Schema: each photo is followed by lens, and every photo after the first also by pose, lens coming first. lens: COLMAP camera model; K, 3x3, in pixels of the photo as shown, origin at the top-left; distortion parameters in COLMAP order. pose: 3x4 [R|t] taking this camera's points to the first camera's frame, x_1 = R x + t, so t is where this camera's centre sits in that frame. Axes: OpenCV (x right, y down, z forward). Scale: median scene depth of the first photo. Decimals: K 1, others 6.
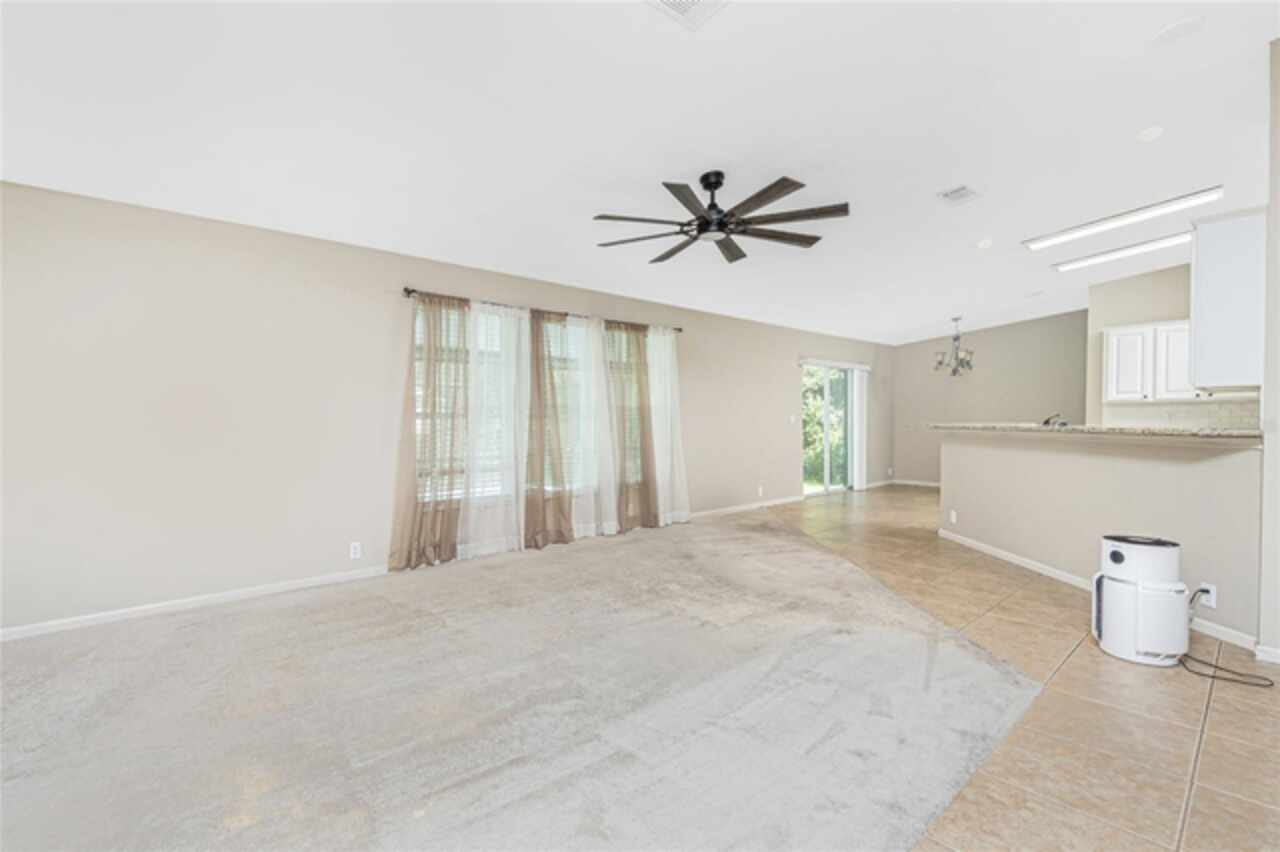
lens RADIAL K [[537.6, 0, 640.0], [0, 537.6, 426.0], [0, 0, 1]] dist [-0.001699, -0.000080]
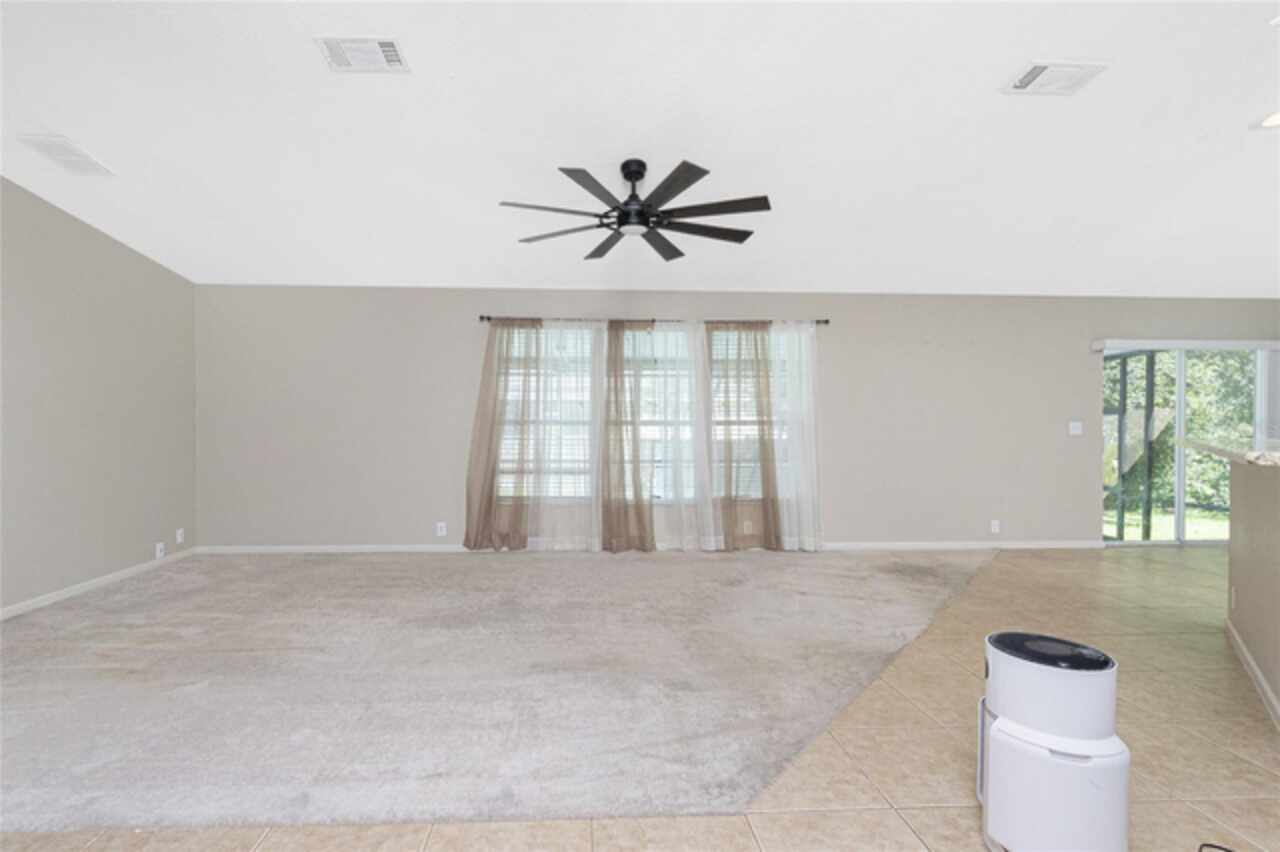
lens RADIAL K [[564.8, 0, 635.5], [0, 564.8, 423.1], [0, 0, 1]] dist [-0.000209, 0.000064]
pose [[0.814556, 0.002319, -0.580080, 0.473924], [-0.014093, 0.999776, -0.015793, -0.001419], [0.579913, 0.021039, 0.814406, 0.144159]]
